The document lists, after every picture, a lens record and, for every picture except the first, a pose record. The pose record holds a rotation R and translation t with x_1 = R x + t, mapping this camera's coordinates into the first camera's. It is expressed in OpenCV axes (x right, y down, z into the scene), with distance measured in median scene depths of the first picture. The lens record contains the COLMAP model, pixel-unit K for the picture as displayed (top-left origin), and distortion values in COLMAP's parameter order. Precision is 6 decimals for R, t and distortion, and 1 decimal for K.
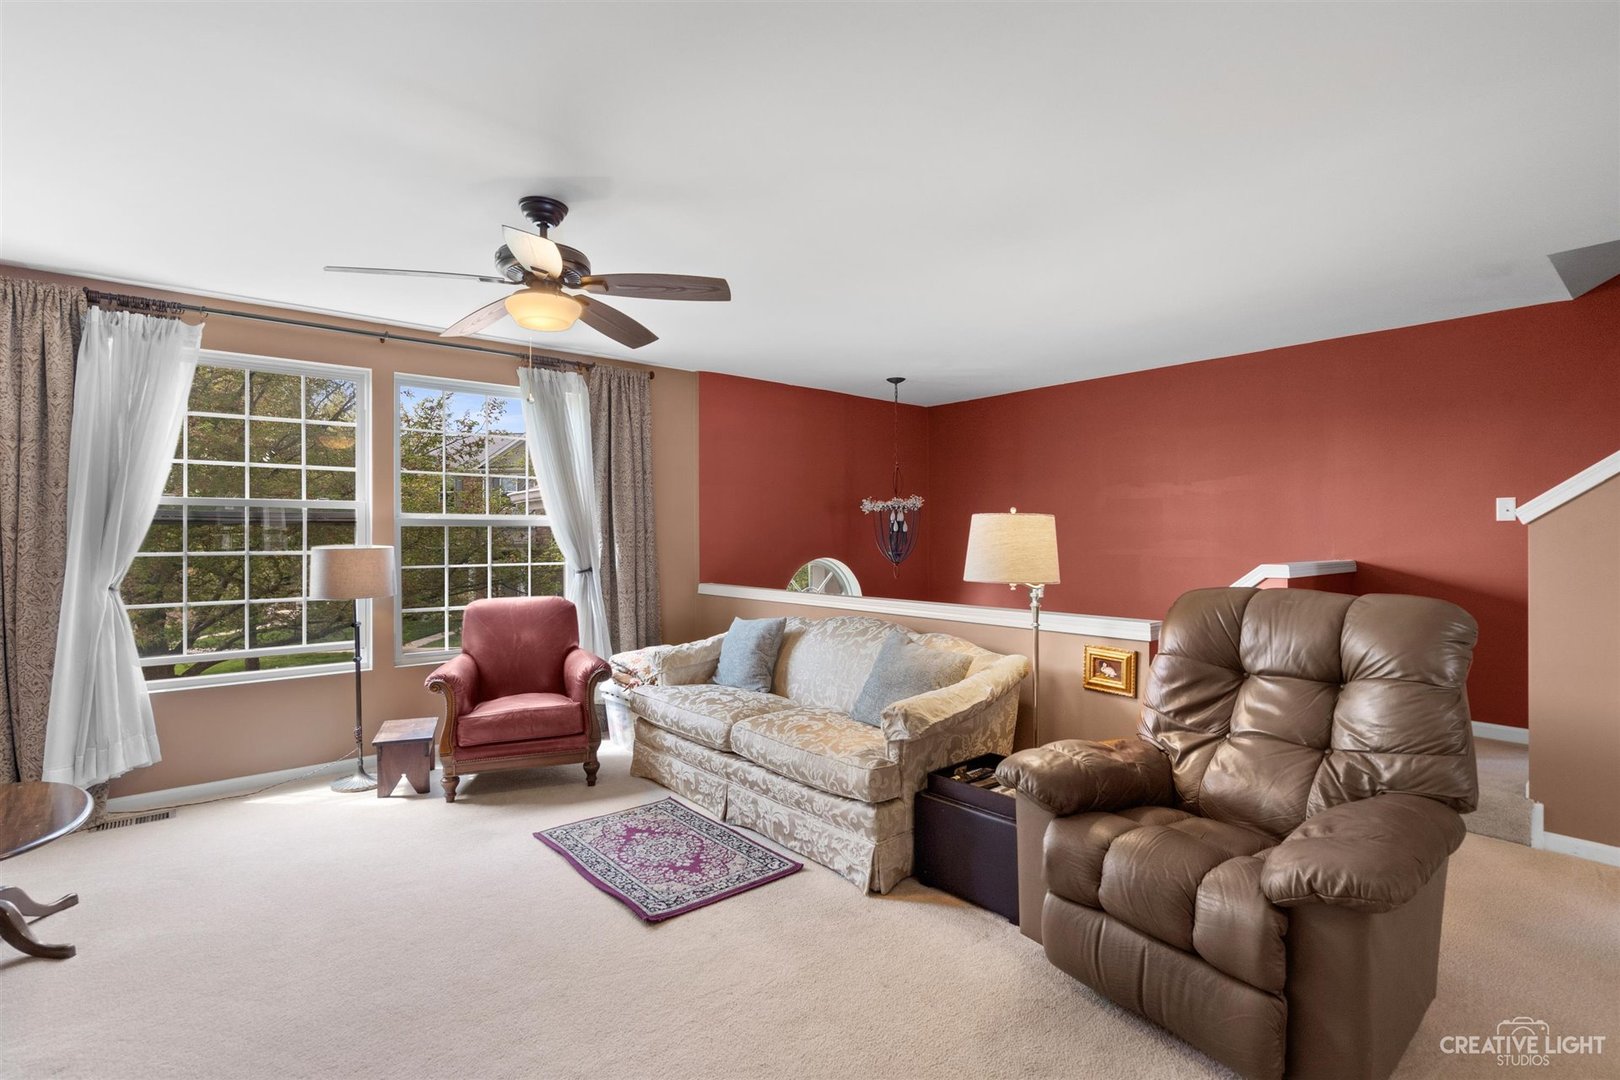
lens RADIAL K [[760.4, 0, 811.5], [0, 760.4, 523.4], [0, 0, 1]] dist [-0.001974, -0.000012]
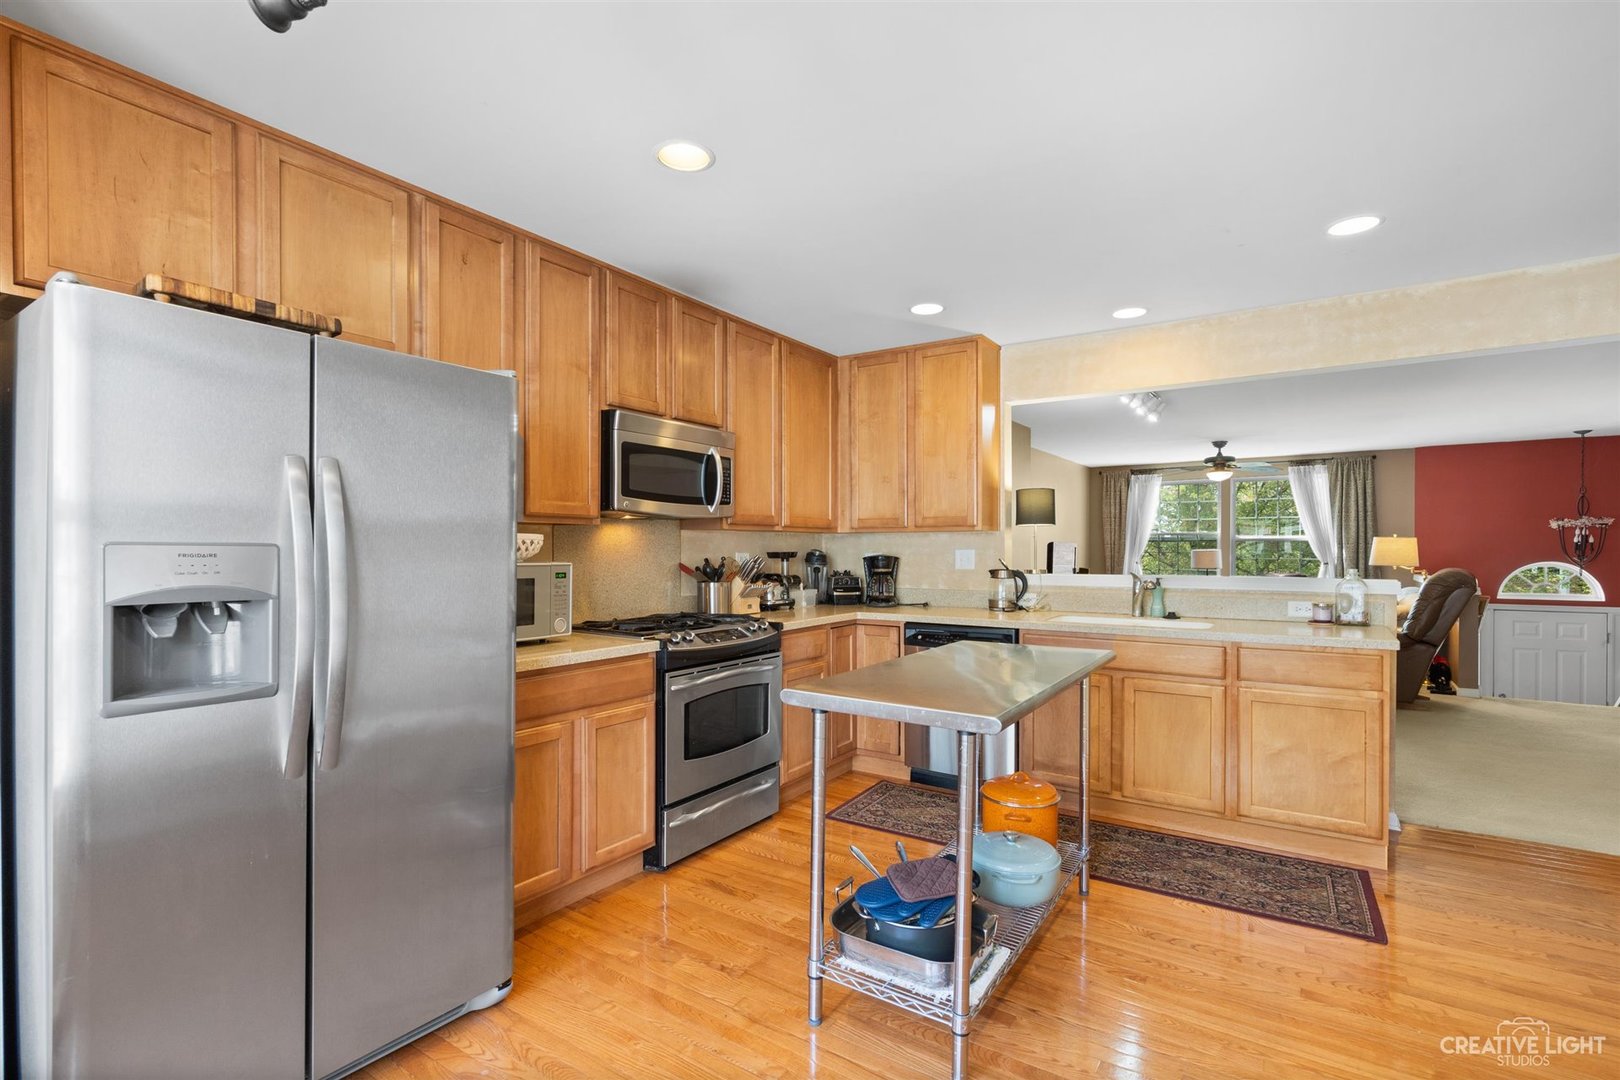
lens RADIAL K [[746.5, 0, 808.8], [0, 746.5, 560.5], [0, 0, 1]] dist [0.001122, 0.000265]
pose [[0.275101, 0.018380, -0.961240, 1.582441], [0.018053, 0.999542, 0.024279, -0.022687], [0.961246, -0.024033, 0.274643, -1.097379]]
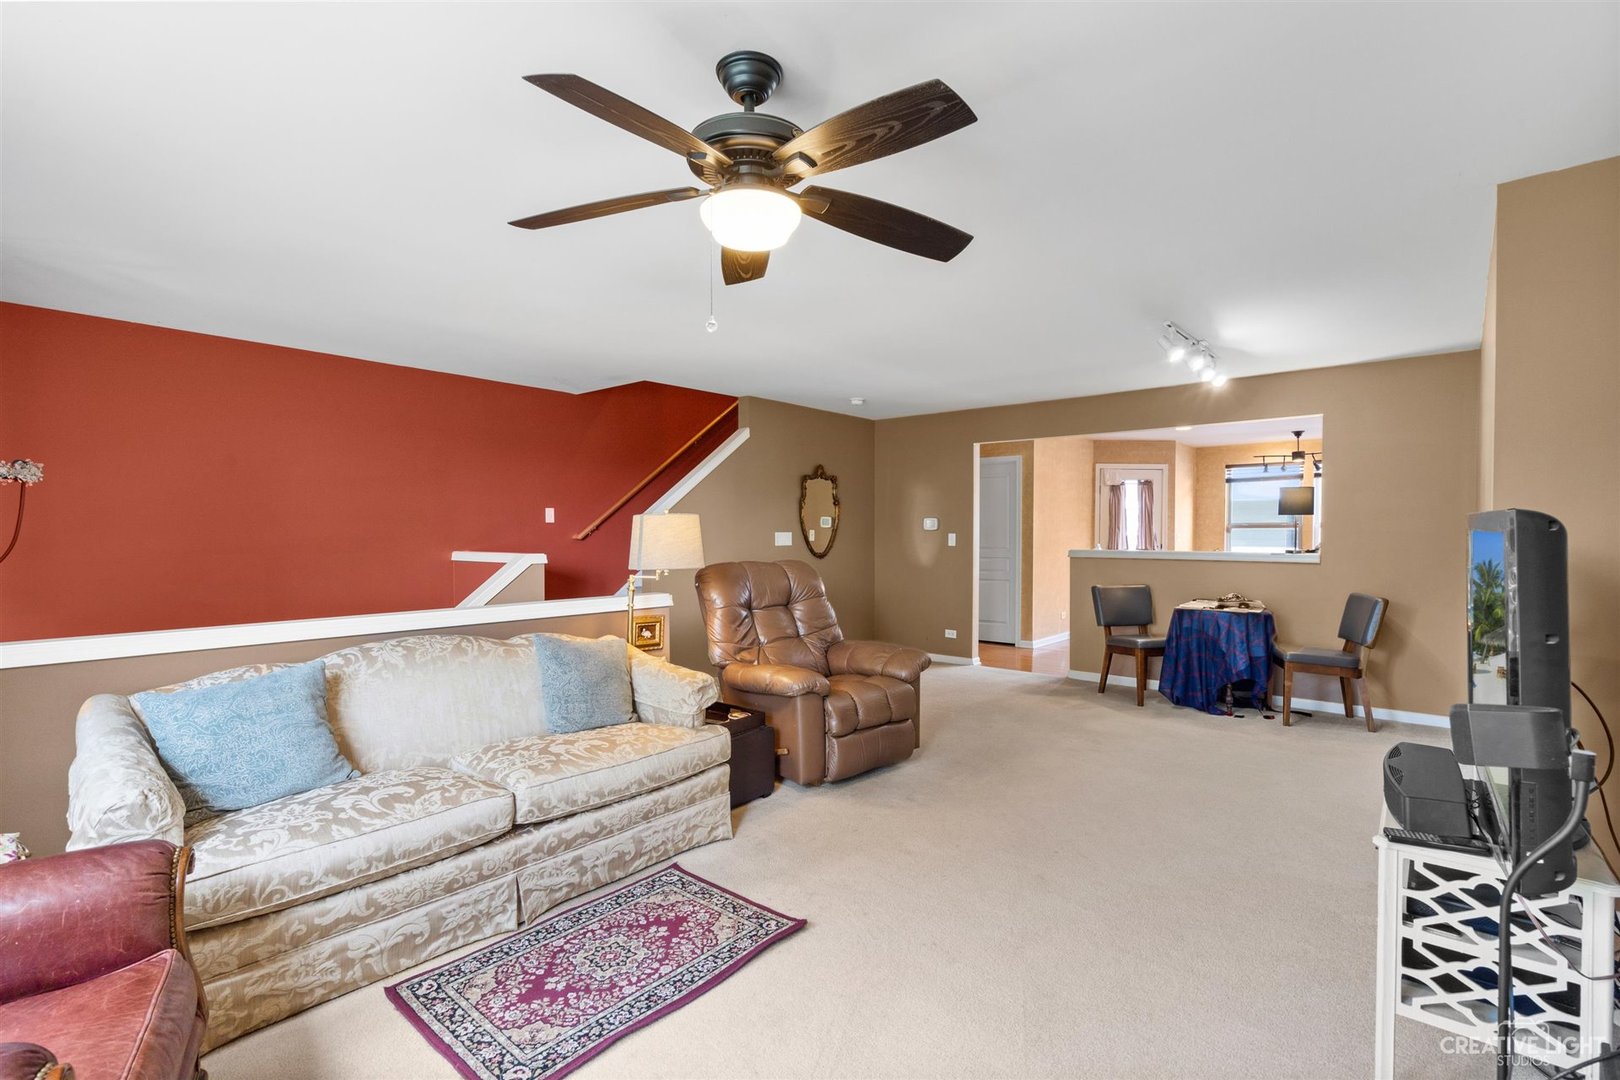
lens RADIAL K [[742.6, 0, 815.4], [0, 742.6, 537.6], [0, 0, 1]] dist [-0.001421, 0.000125]
pose [[-0.157672, -0.008633, 0.987454, -0.774357], [-0.018713, 0.999808, 0.005753, 0.012371], [-0.987314, -0.017572, -0.157803, 0.764741]]
